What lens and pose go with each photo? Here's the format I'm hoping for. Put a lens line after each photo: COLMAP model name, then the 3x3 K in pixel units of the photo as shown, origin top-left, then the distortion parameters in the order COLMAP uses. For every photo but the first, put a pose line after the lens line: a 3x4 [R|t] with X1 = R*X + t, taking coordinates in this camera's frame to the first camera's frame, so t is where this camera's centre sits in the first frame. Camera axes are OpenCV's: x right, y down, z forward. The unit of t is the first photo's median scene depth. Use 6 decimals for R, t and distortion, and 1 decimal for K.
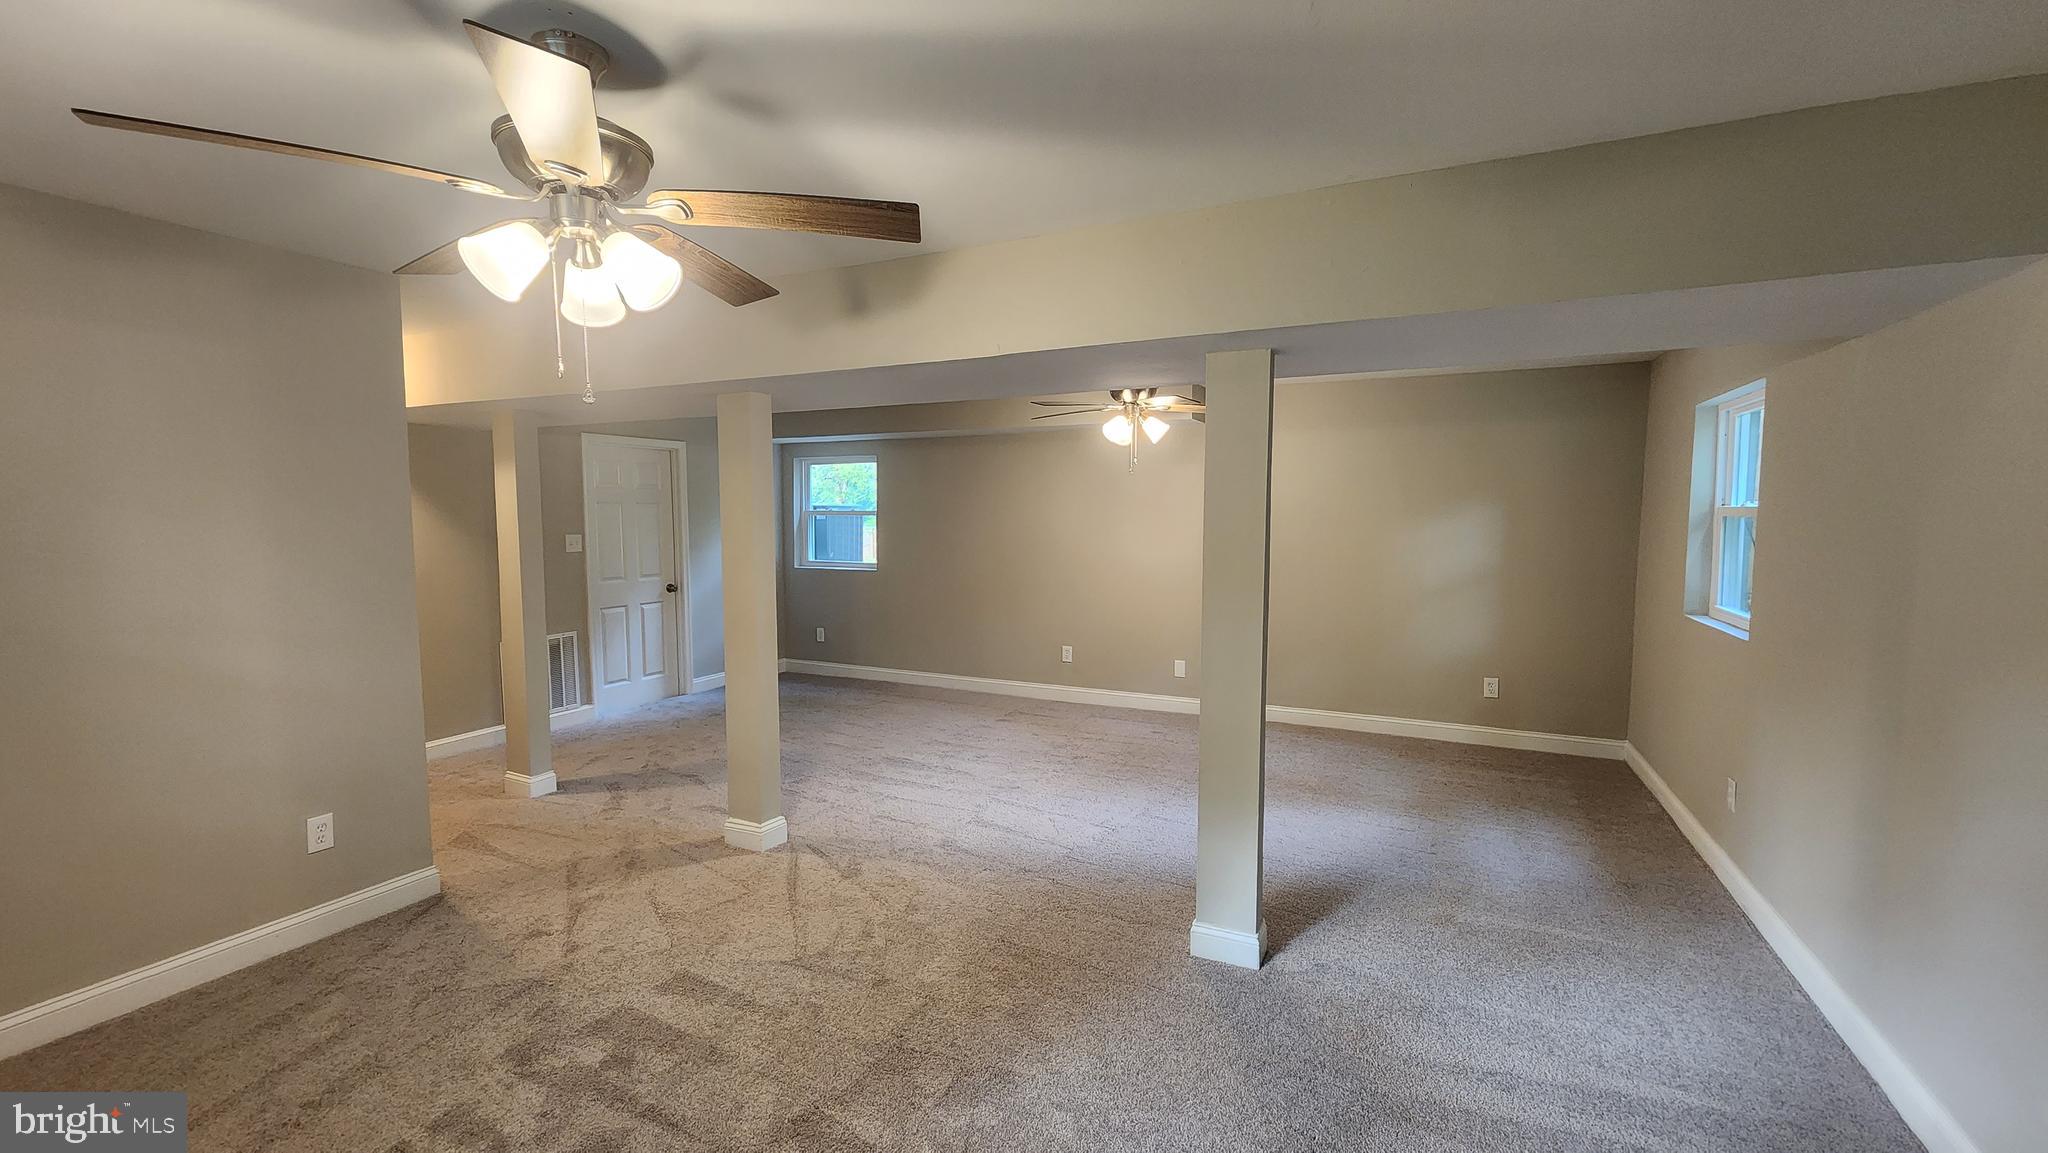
lens RADIAL K [[838.9, 0, 1014.9], [0, 838.9, 579.1], [0, 0, 1]] dist [0.003072, -0.003143]
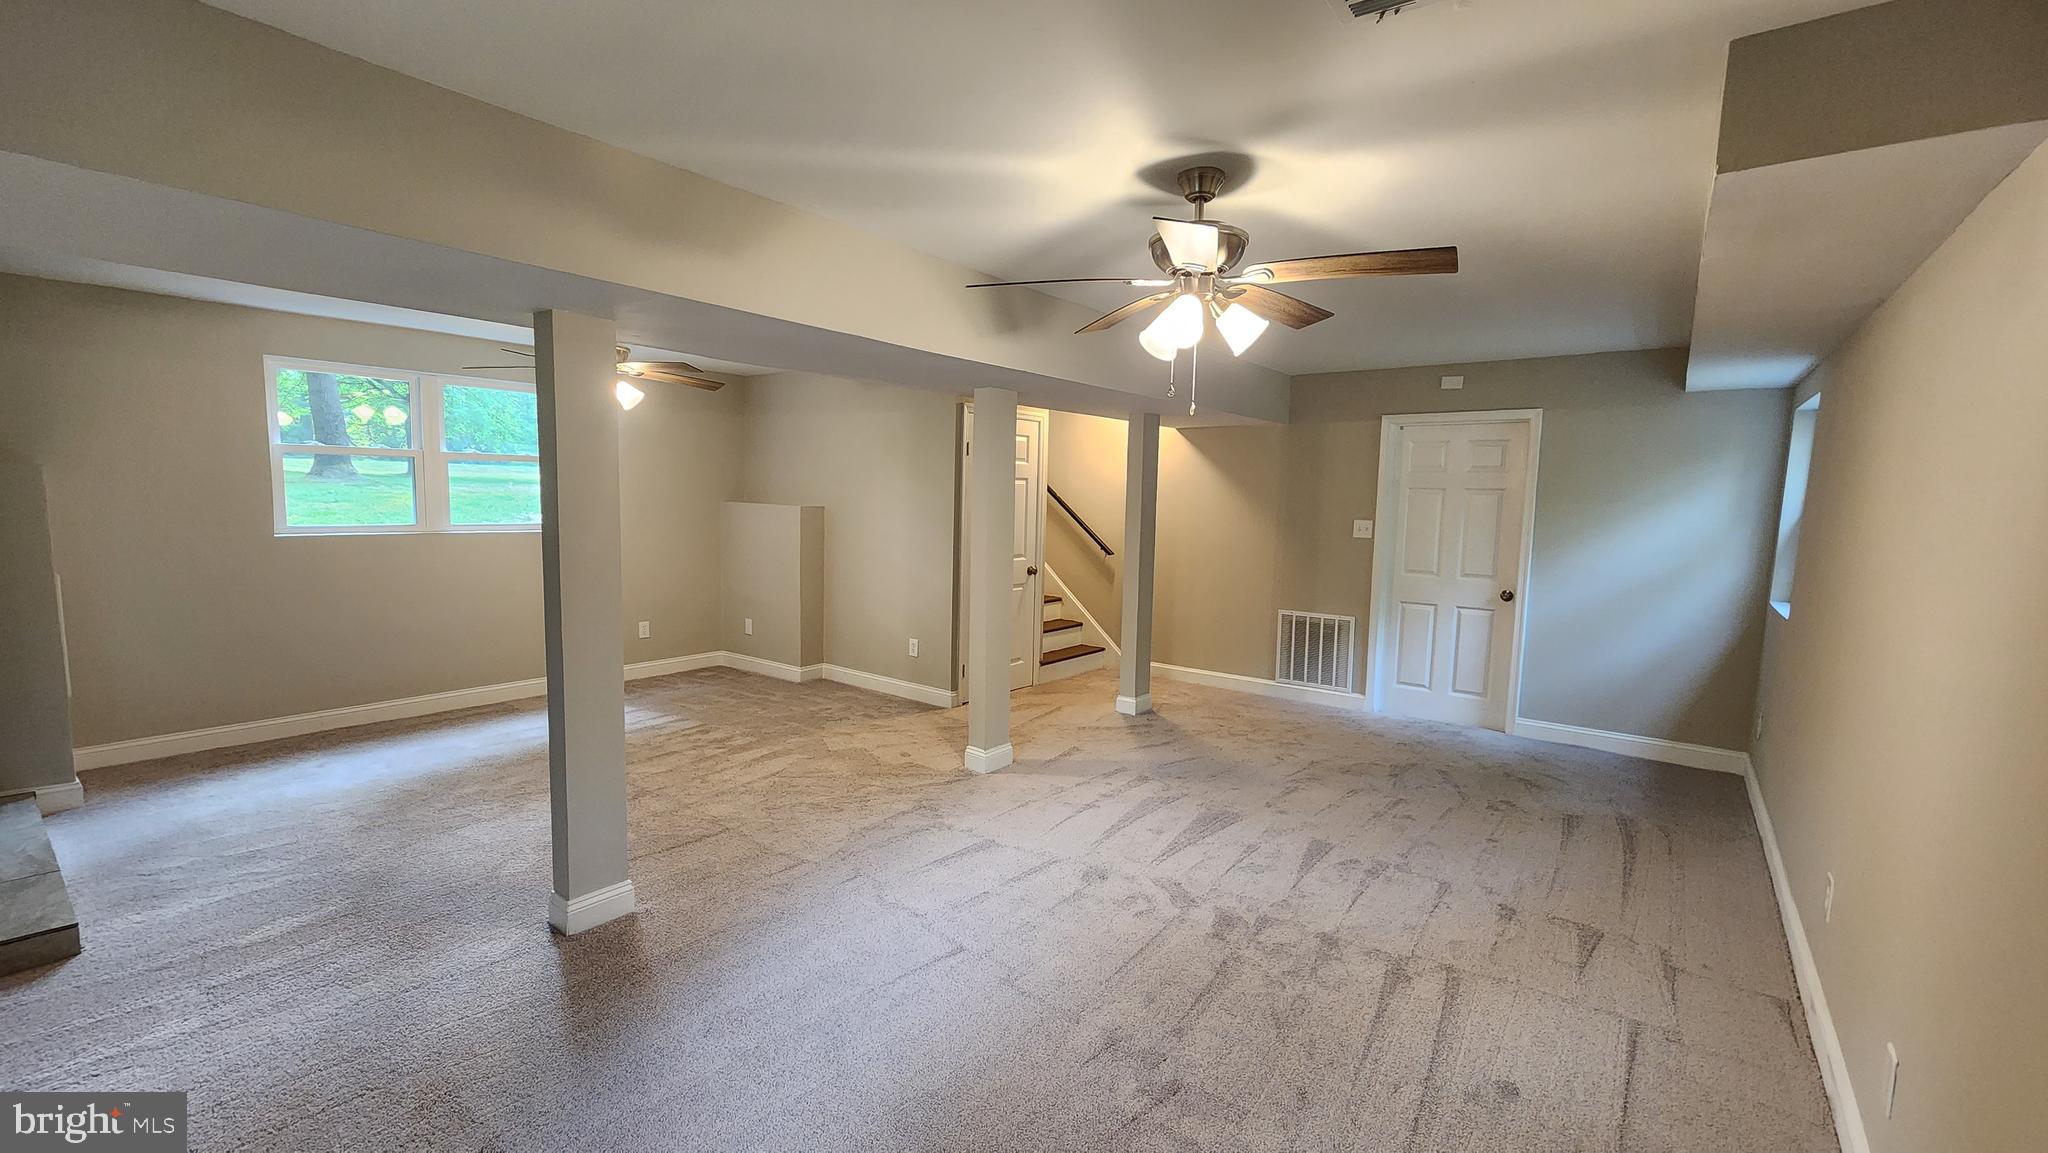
lens RADIAL K [[836.3, 0, 1012.7], [0, 836.3, 579.1], [0, 0, 1]] dist [0.004529, -0.002762]
pose [[-0.209447, 0.093687, -0.973321, 0.572033], [-0.099638, 0.988173, 0.116558, -0.063125], [0.972730, 0.121392, -0.197635, 0.867714]]
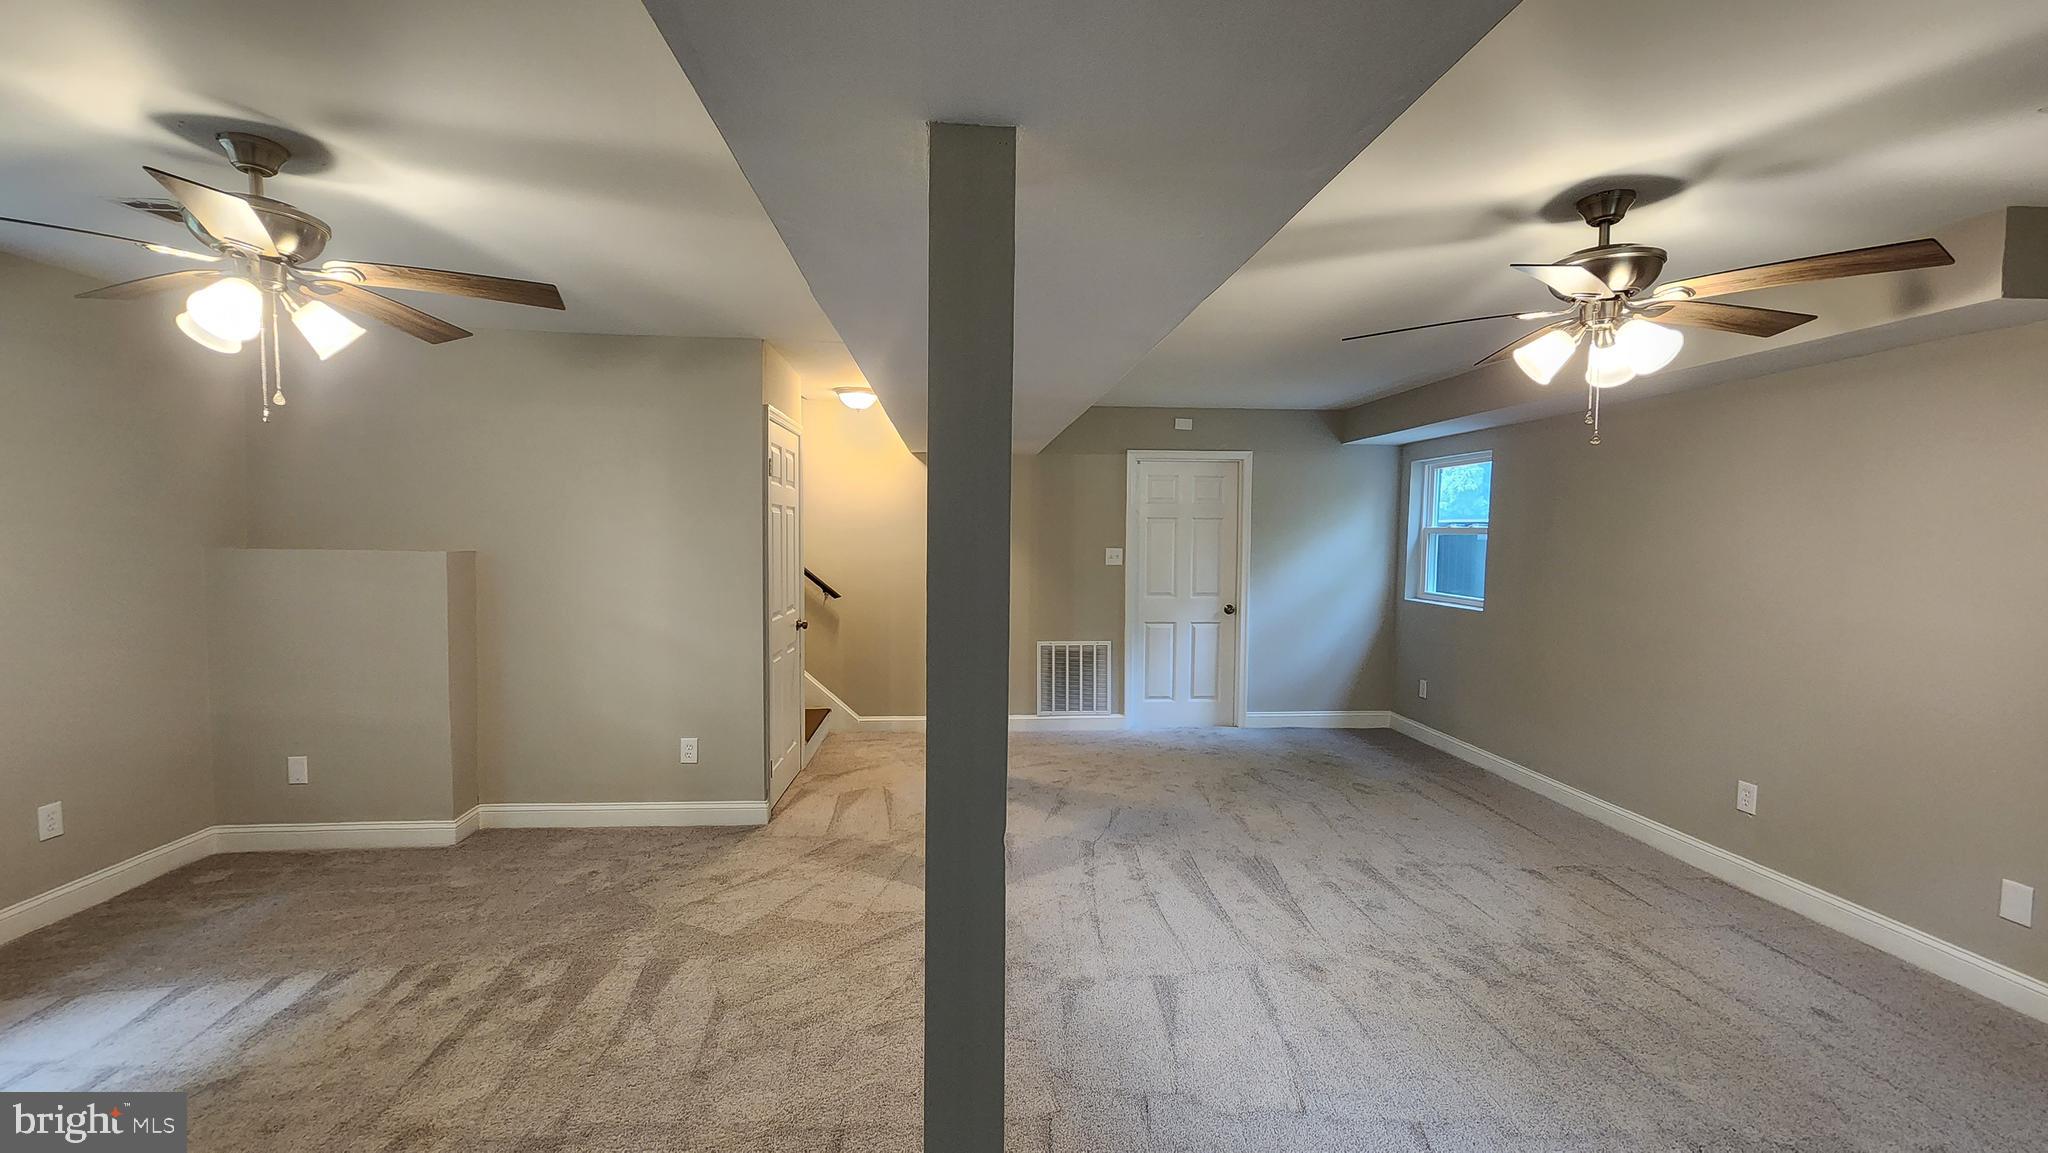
lens RADIAL K [[838.9, 0, 1014.9], [0, 838.9, 579.1], [0, 0, 1]] dist [0.003072, -0.003143]
pose [[0.498037, 0.051585, -0.865620, 0.341346], [-0.076617, 0.996943, 0.015329, -0.023404], [0.863765, 0.058687, 0.500466, 0.406553]]
